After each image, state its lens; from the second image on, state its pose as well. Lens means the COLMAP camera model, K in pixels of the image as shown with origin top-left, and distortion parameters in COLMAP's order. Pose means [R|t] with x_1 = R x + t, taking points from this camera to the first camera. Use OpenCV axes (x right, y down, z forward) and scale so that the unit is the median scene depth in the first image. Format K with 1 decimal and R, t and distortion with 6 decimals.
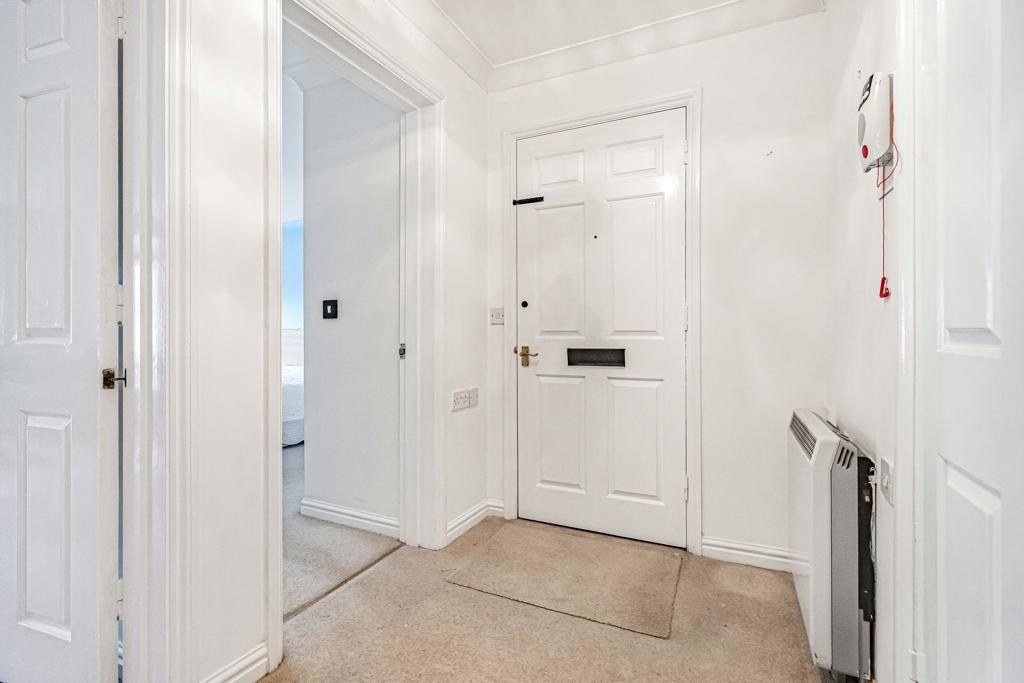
lens RADIAL K [[467.4, 0, 514.7], [0, 467.4, 330.7], [0, 0, 1]] dist [-0.001531, 0.000079]
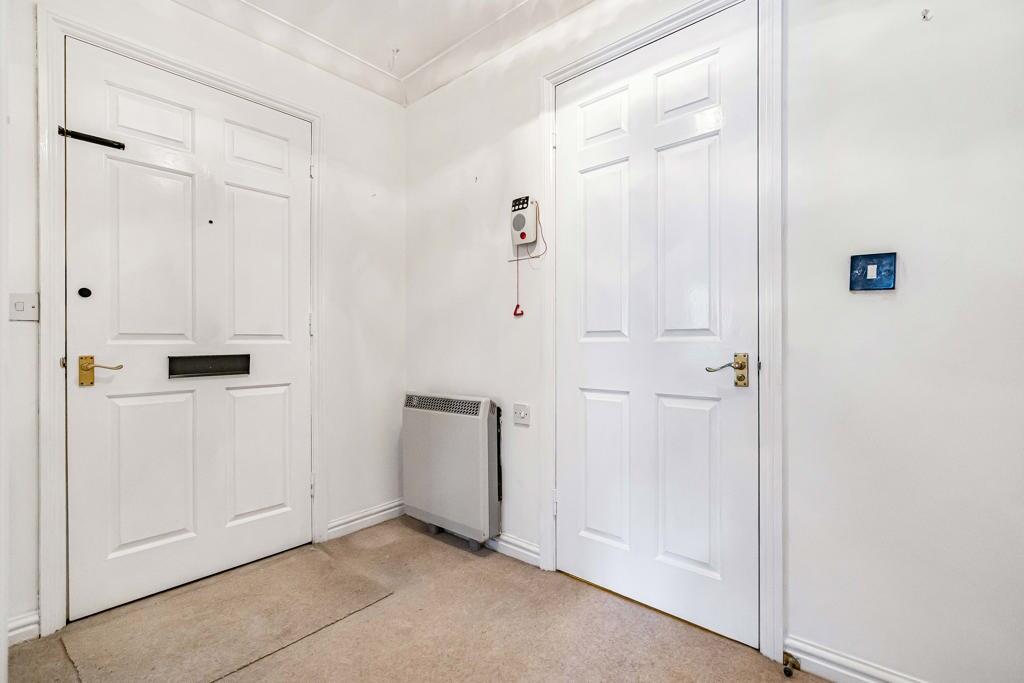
lens RADIAL K [[468.2, 0, 514.9], [0, 468.2, 343.0], [0, 0, 1]] dist [-0.000826, 0.000098]
pose [[0.269255, -0.000348, 0.963069, -0.497341], [0.003424, 0.999994, -0.000596, 0.019089], [-0.963063, 0.003458, 0.269255, 0.258291]]
